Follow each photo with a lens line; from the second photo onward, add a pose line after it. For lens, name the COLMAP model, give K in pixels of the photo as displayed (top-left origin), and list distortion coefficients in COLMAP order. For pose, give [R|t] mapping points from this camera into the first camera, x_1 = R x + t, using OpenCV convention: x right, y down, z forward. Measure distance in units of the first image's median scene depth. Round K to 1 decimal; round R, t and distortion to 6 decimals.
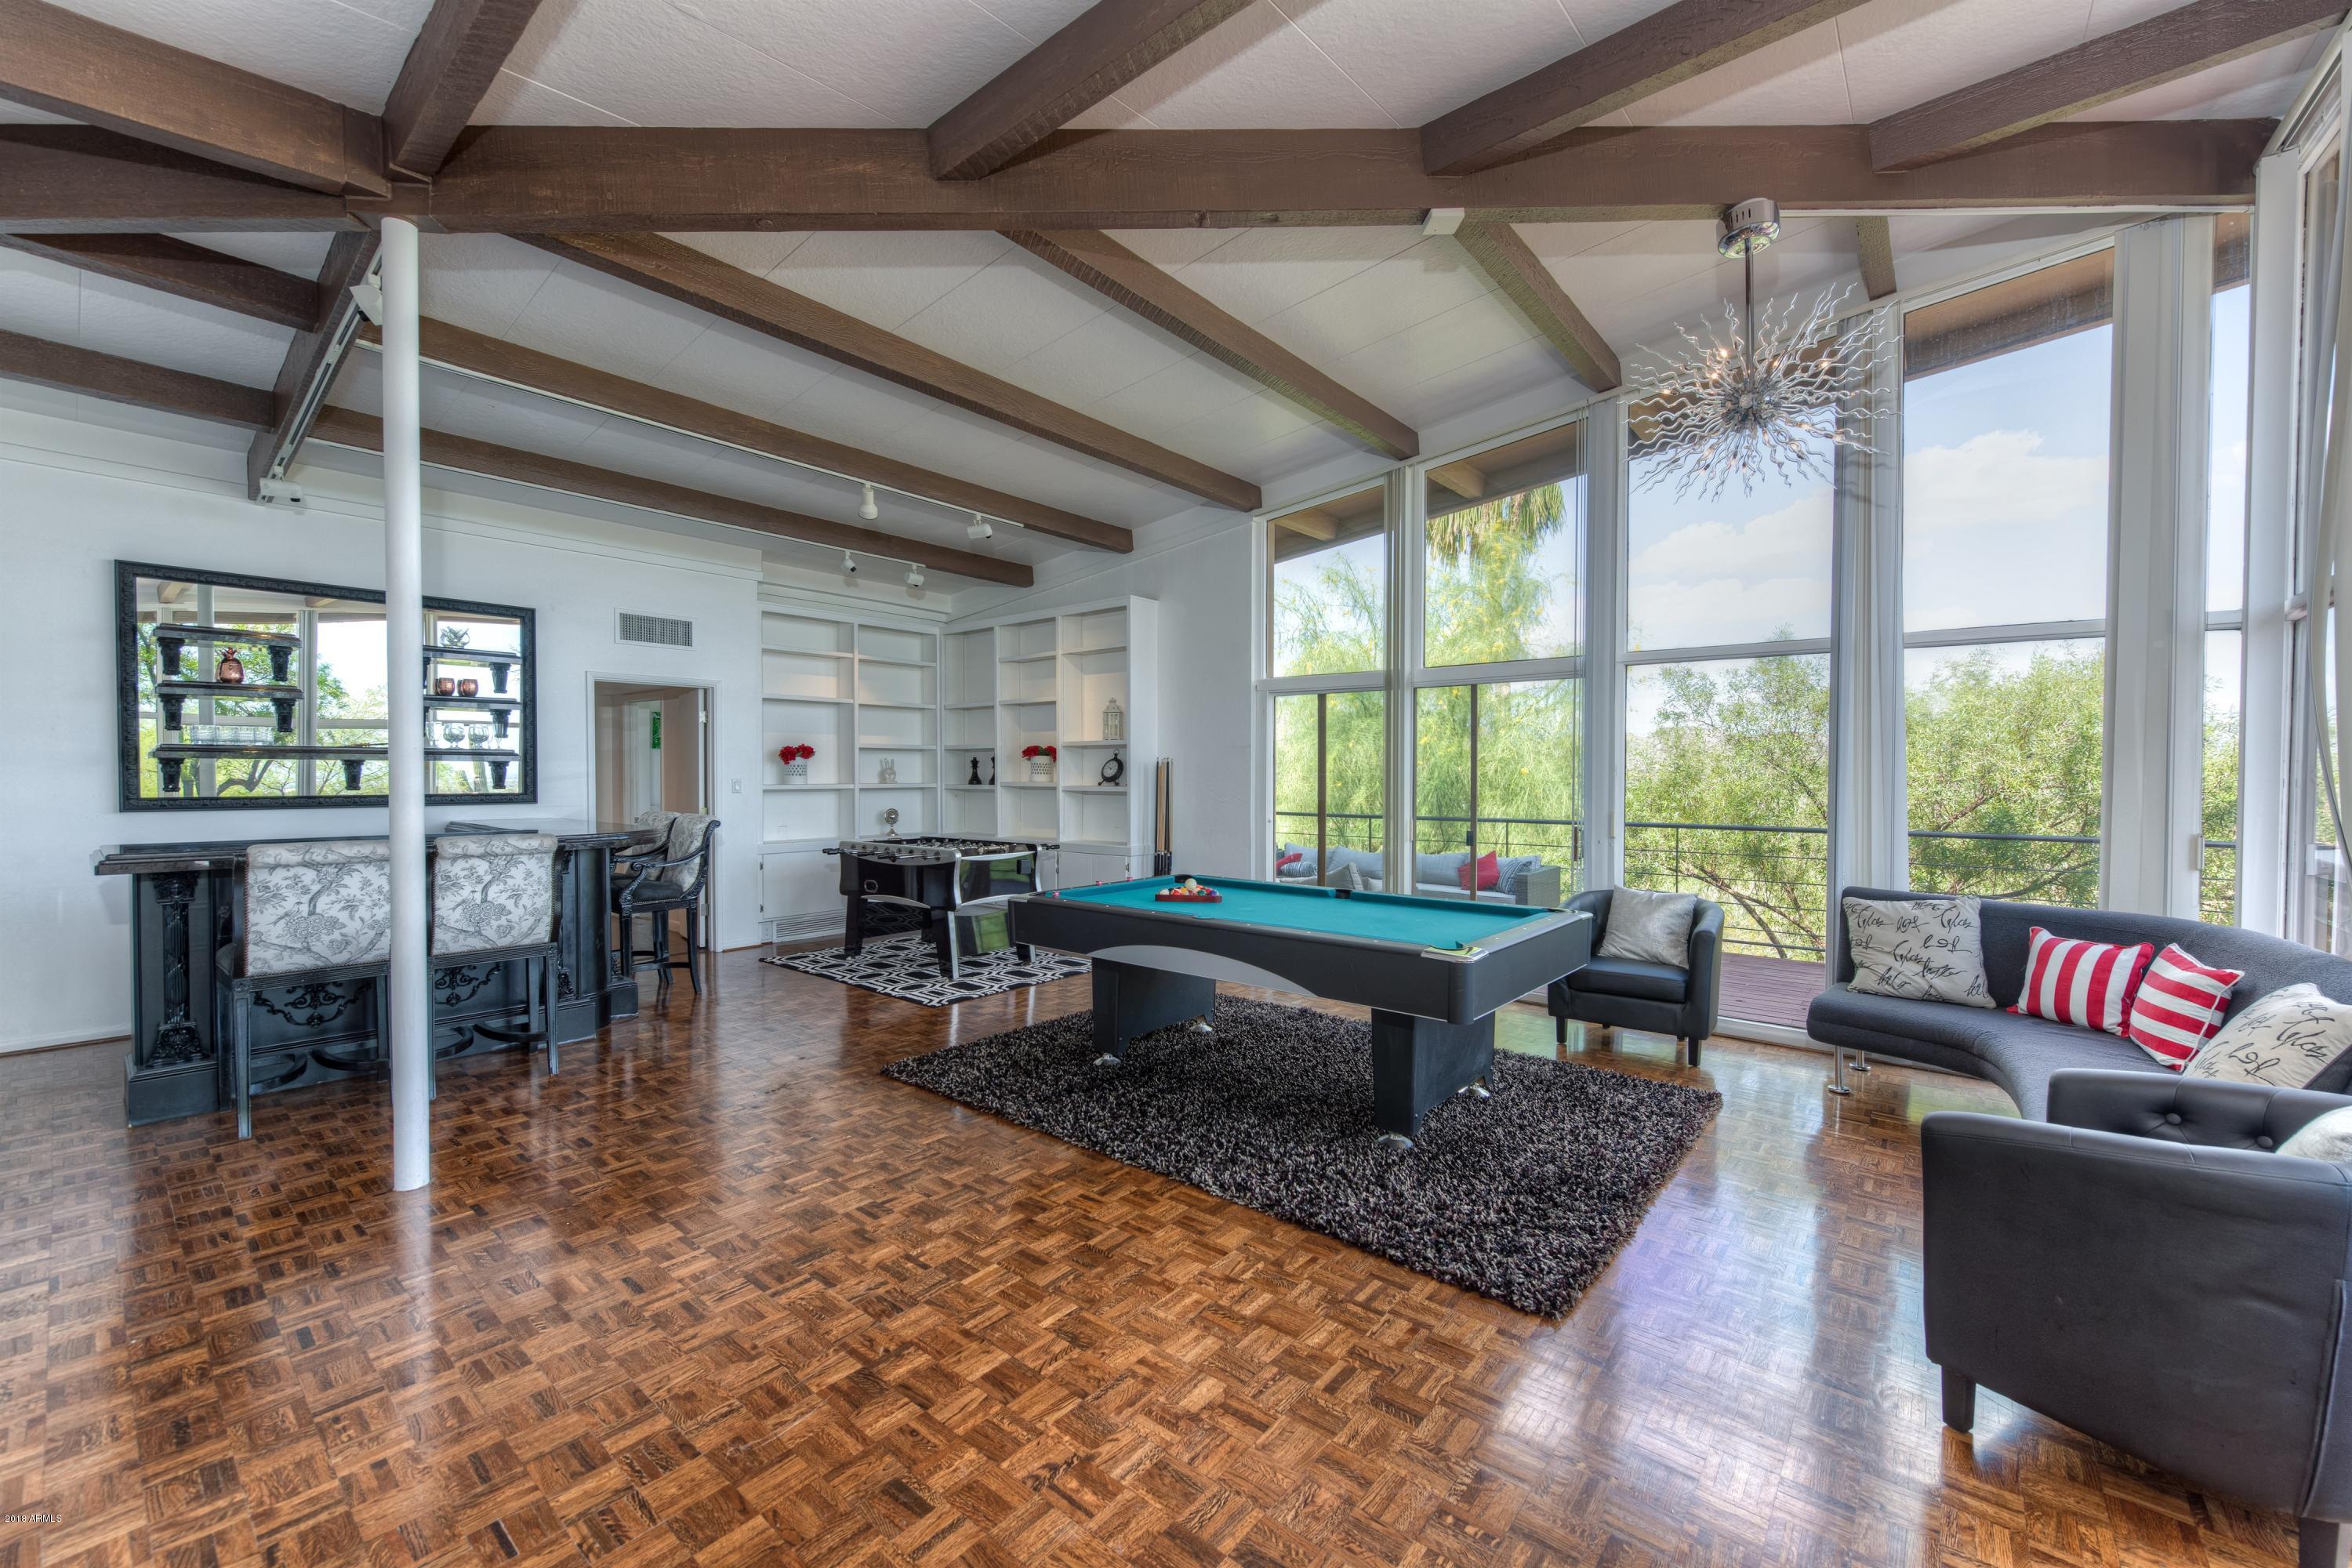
lens RADIAL K [[940.3, 0, 1176.6], [0, 940.3, 787.7], [0, 0, 1]] dist [0.002405, -0.000186]
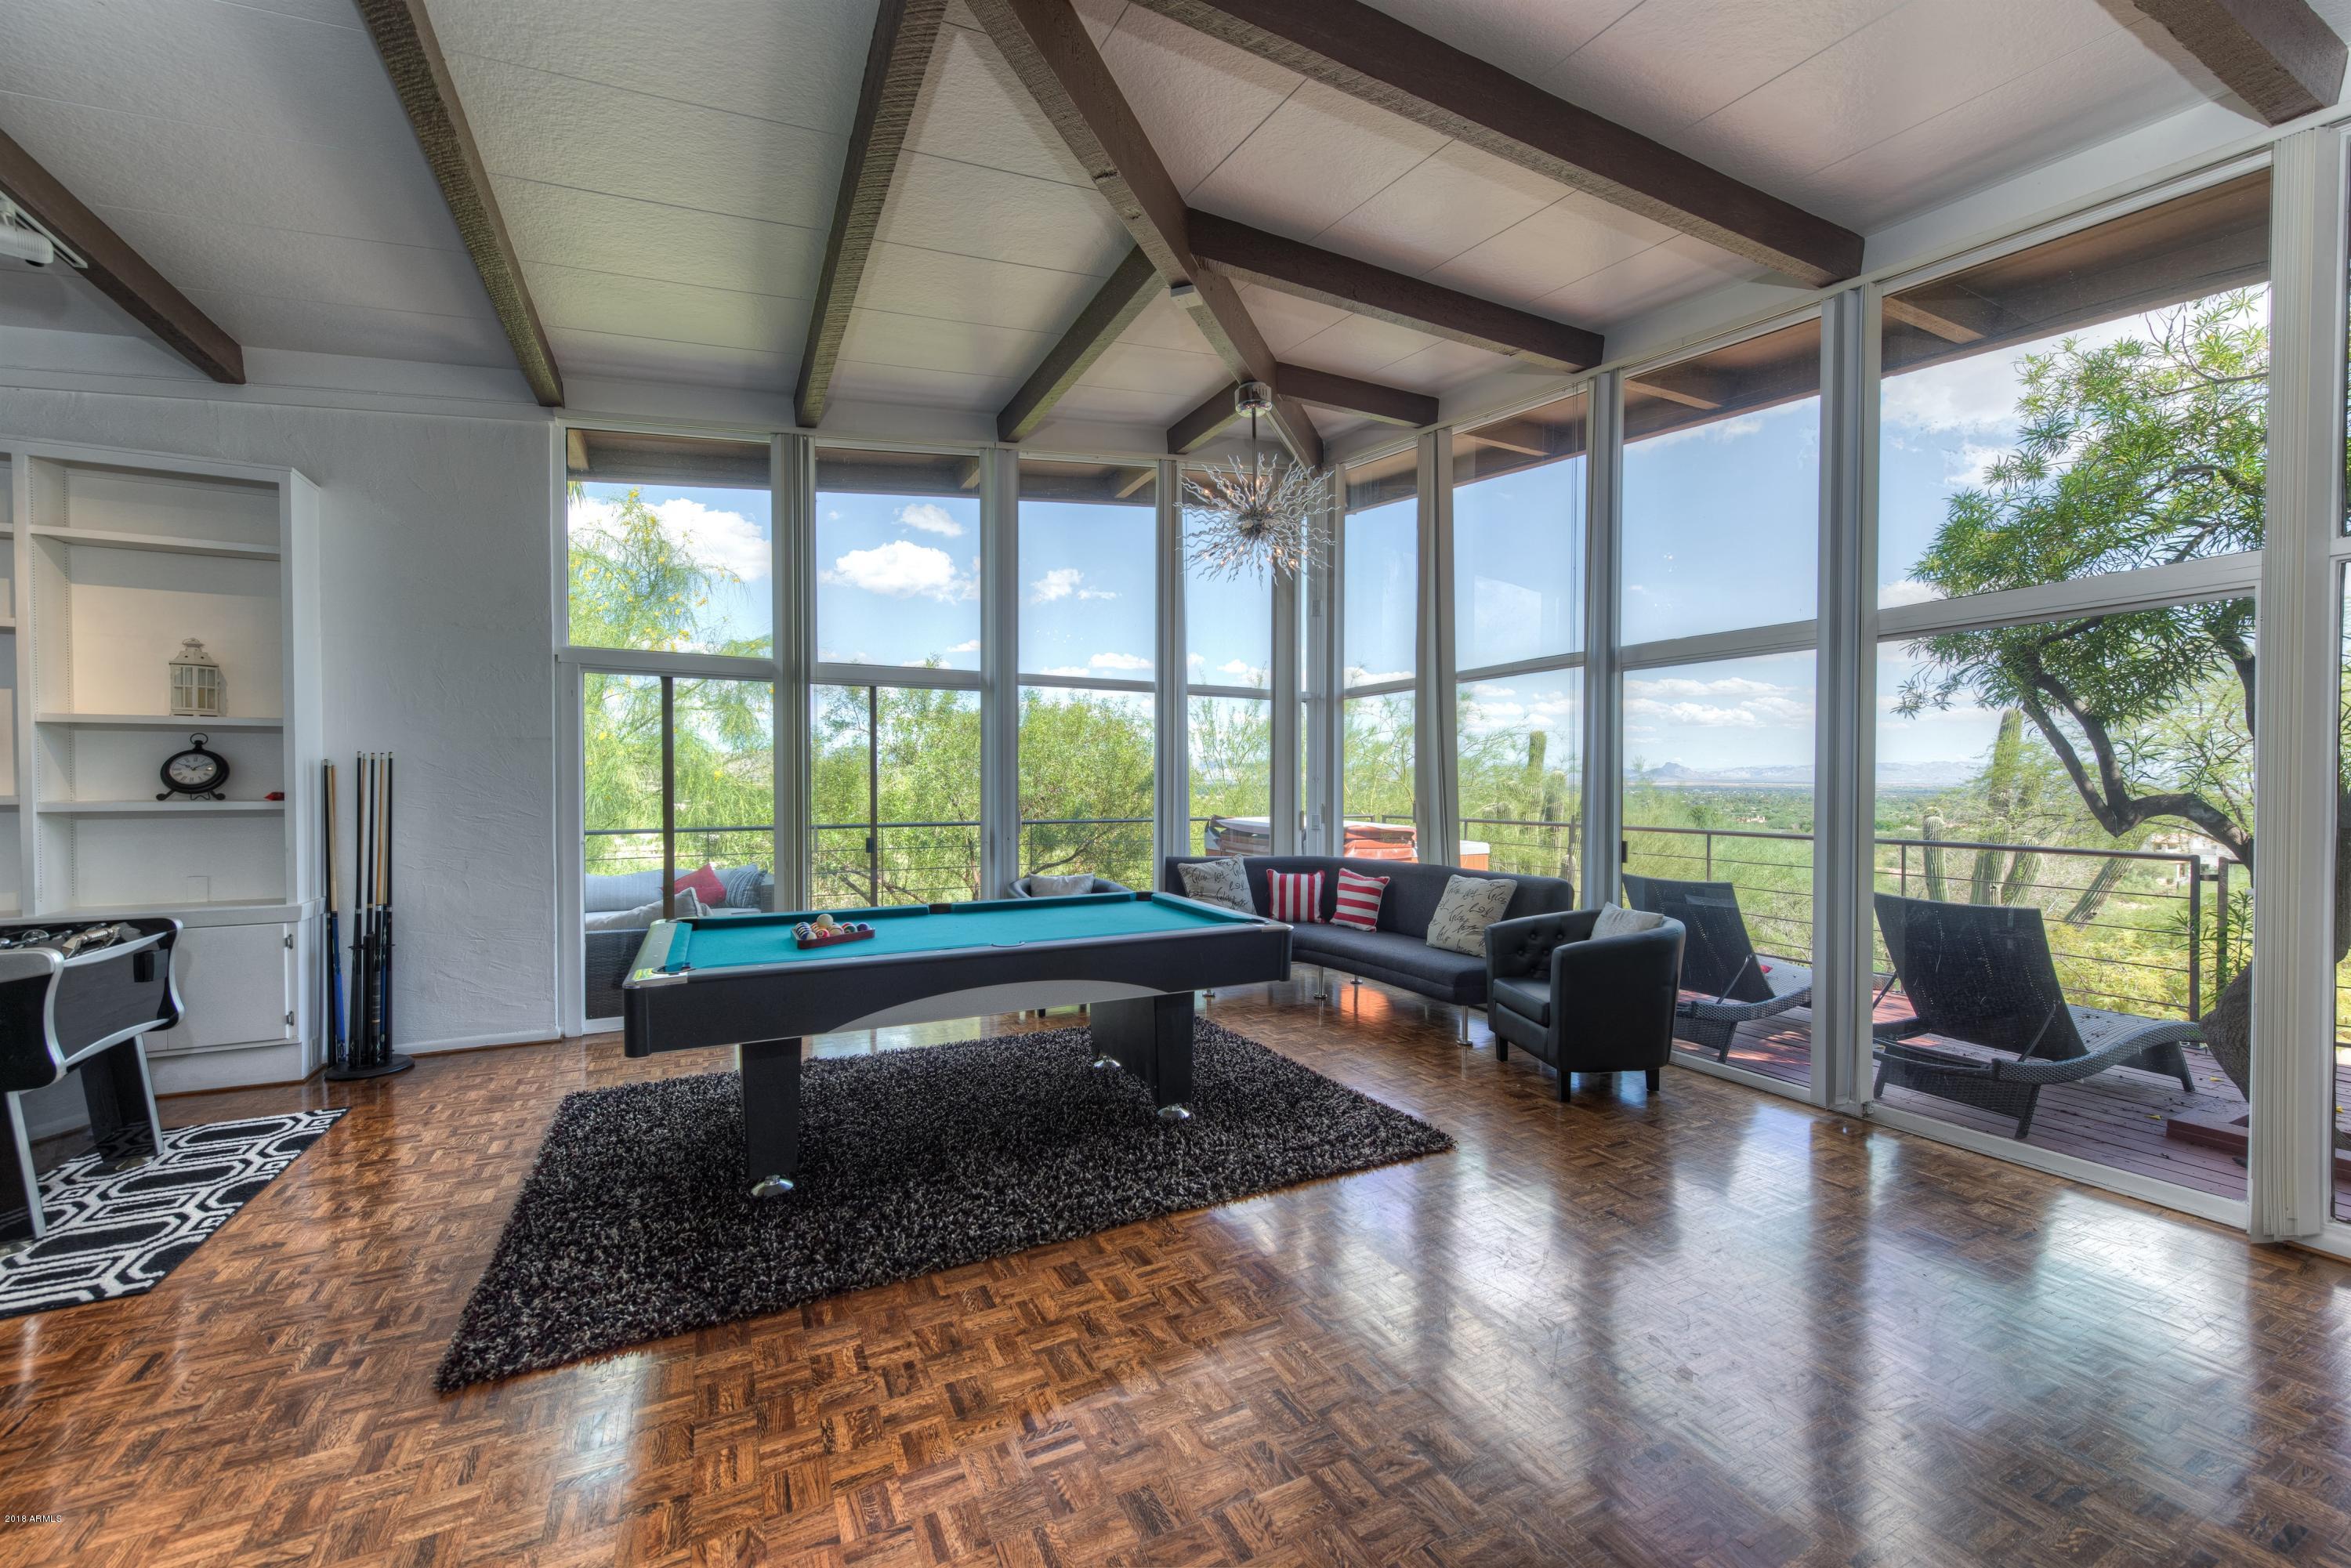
lens RADIAL K [[938.4, 0, 1145.8], [0, 938.4, 796.1], [0, 0, 1]] dist [-0.000456, -0.000166]
pose [[0.392276, -0.019520, 0.919640, -0.432498], [0.013856, 0.999787, 0.015311, -0.006655], [-0.919743, 0.006737, 0.392463, 0.329498]]
